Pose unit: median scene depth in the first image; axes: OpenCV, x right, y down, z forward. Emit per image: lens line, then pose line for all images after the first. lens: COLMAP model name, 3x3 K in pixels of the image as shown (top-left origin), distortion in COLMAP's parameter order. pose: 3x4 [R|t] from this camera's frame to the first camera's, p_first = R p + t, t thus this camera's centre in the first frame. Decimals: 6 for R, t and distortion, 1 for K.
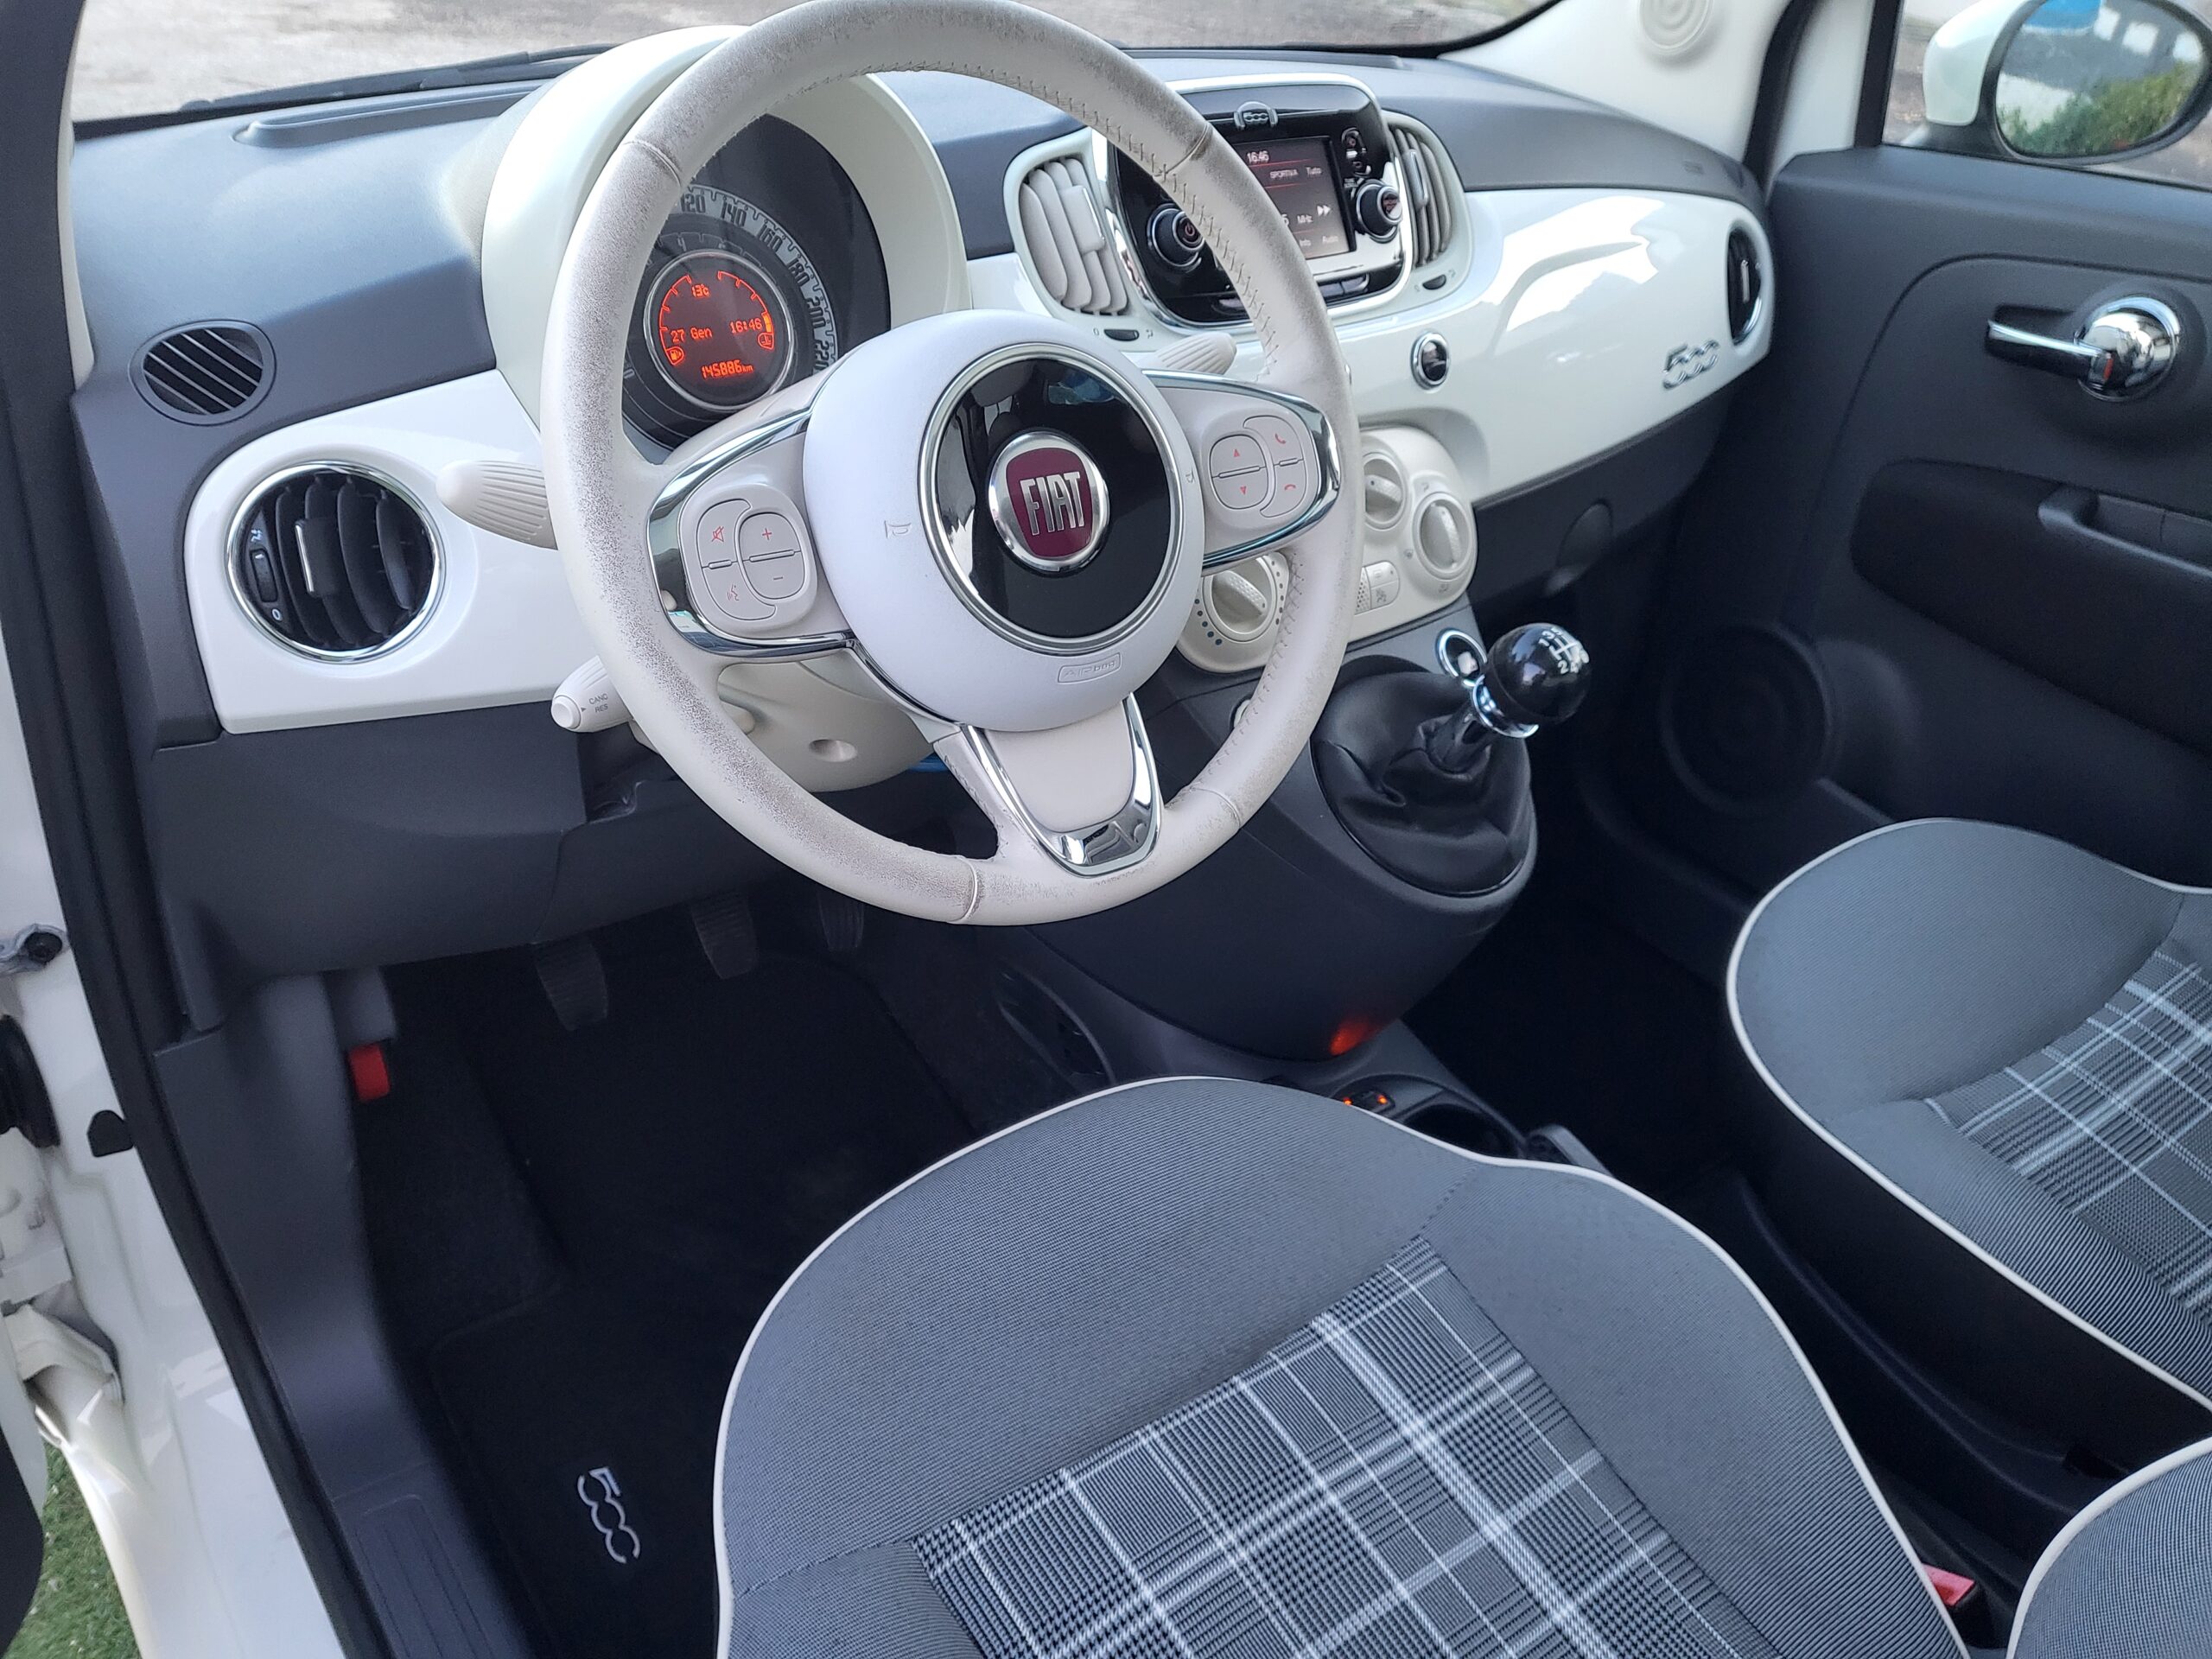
lens RADIAL K [[1648.5, 0, 1110.5], [0, 1648.5, 838.1], [0, 0, 1]] dist [0.000233, -0.003084]
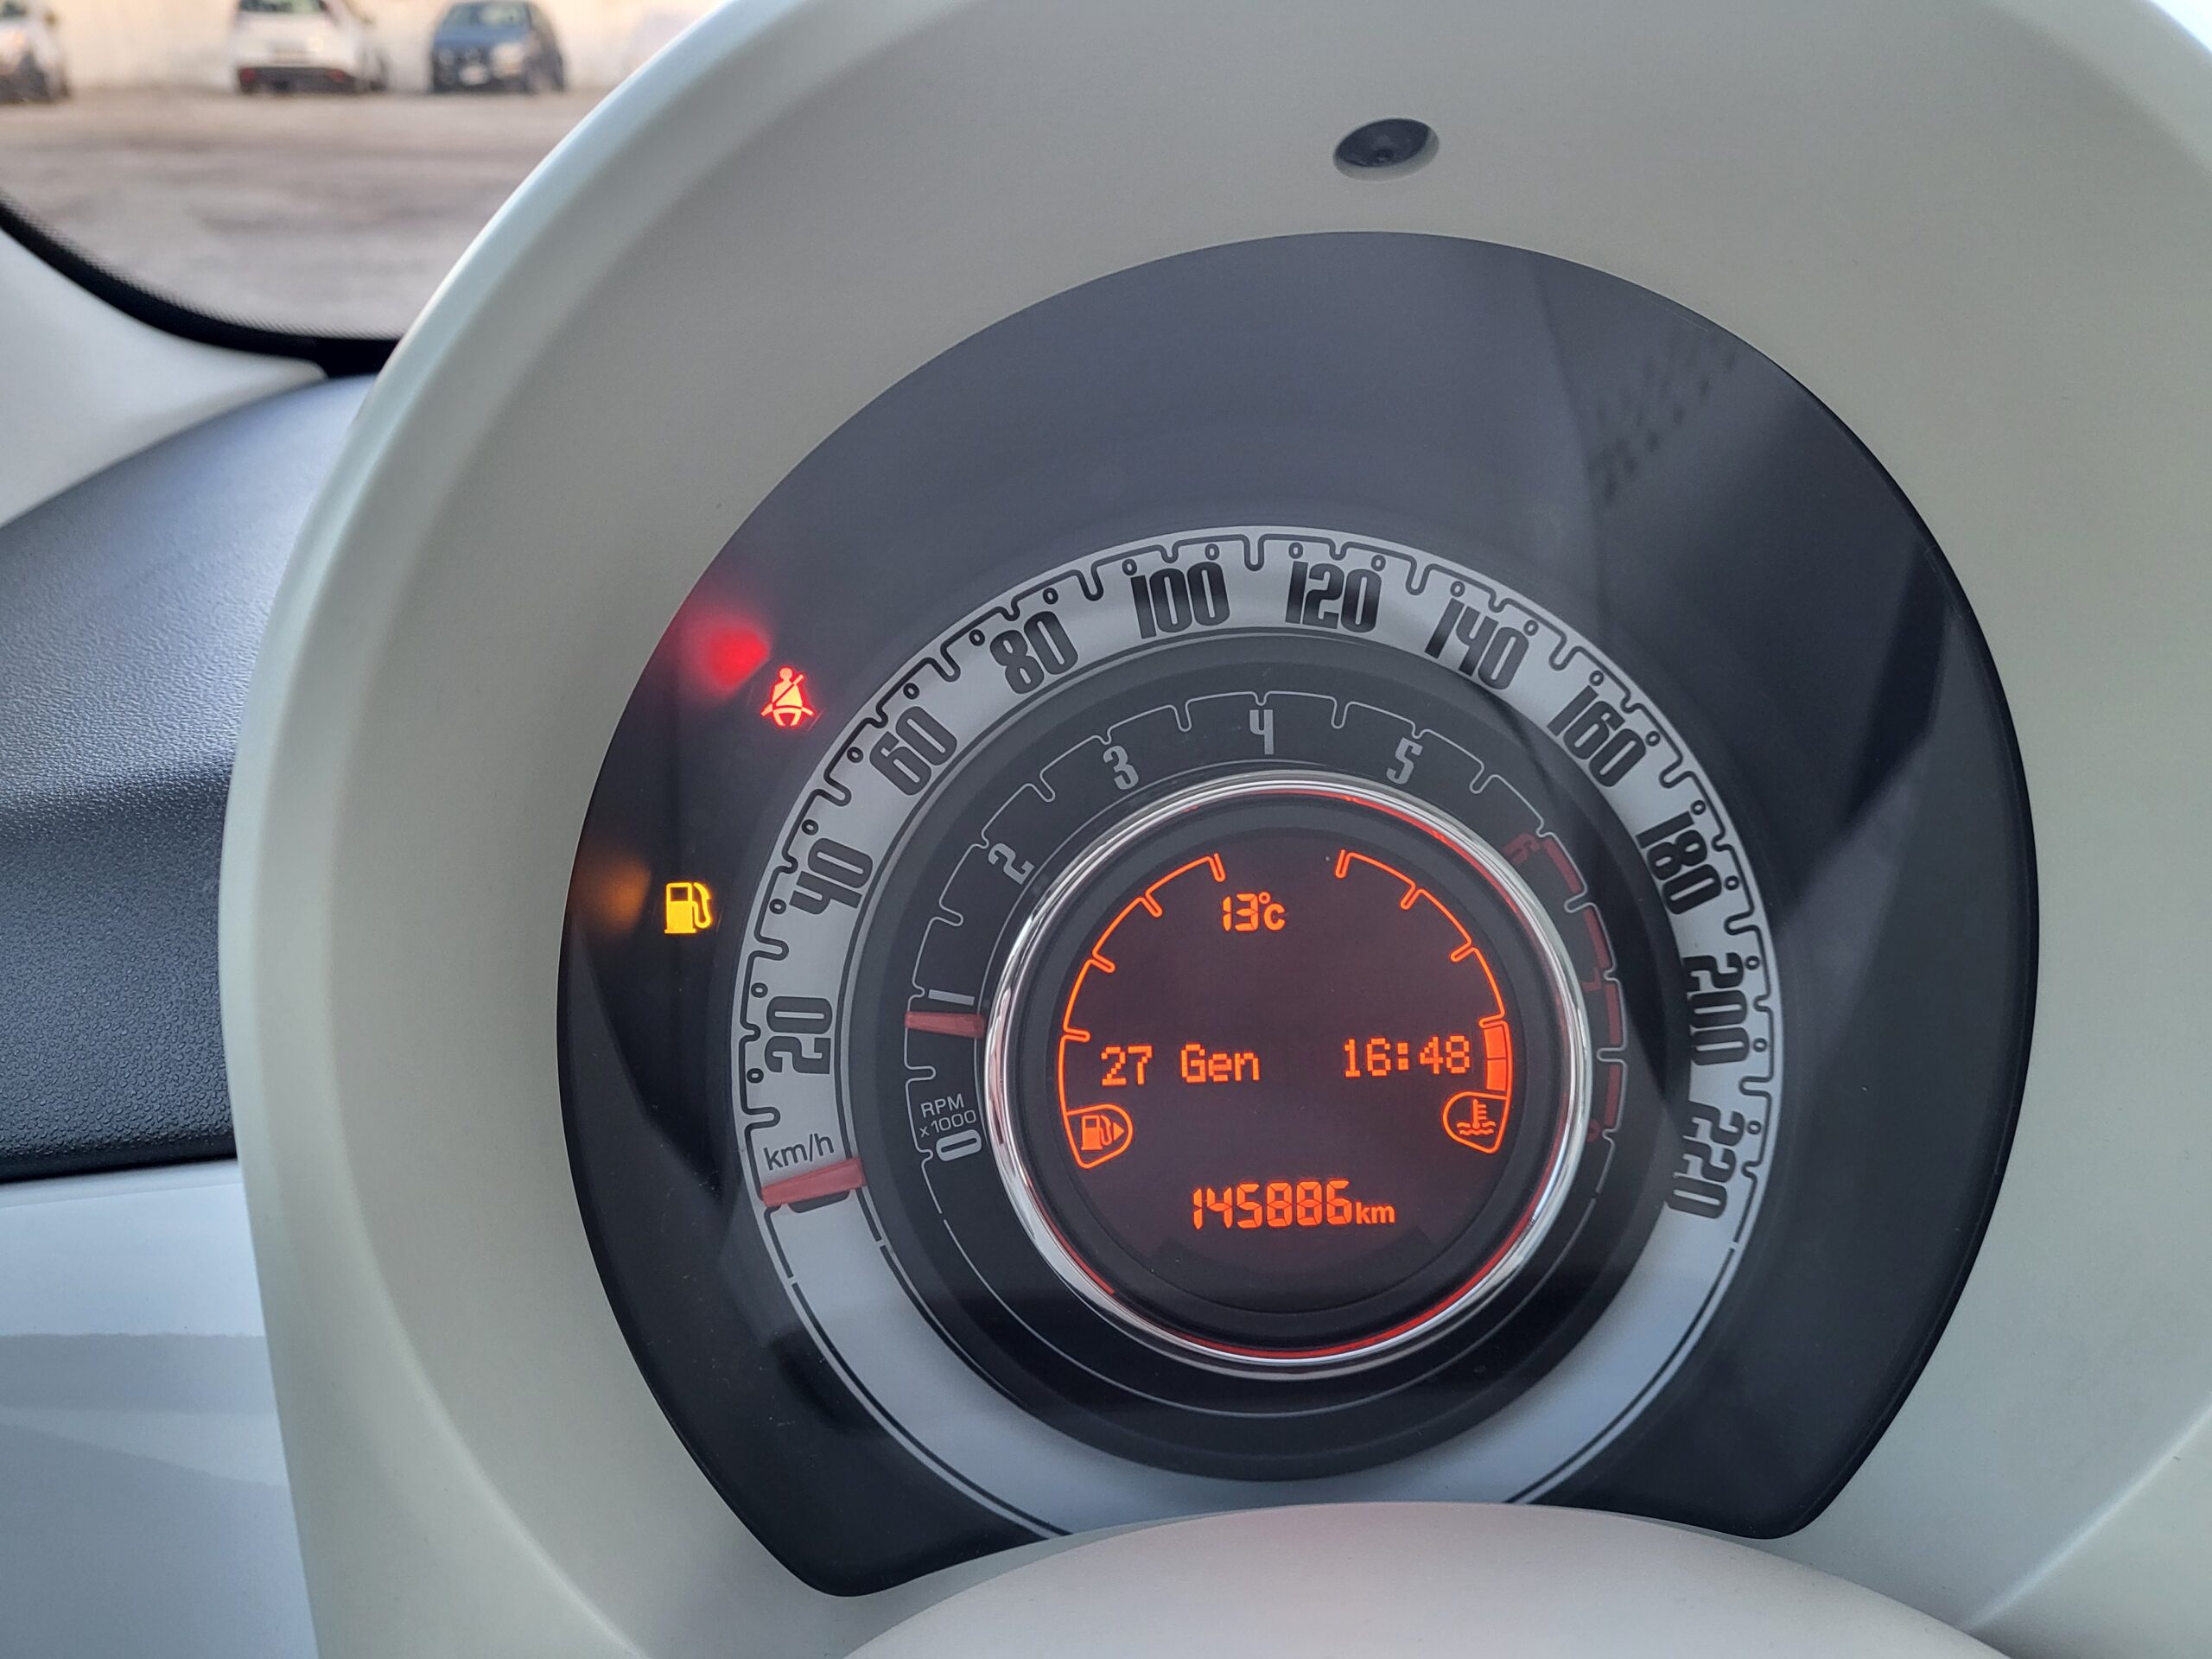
lens RADIAL K [[1820.5, 0, 1104.0], [0, 1820.5, 832.3], [0, 0, 1]] dist [-0.004138, 0.000830]
pose [[0.834846, 0.160220, -0.526651, -0.115043], [-0.269375, 0.953239, -0.137014, -0.290914], [0.480072, 0.256252, 0.838967, 0.725252]]
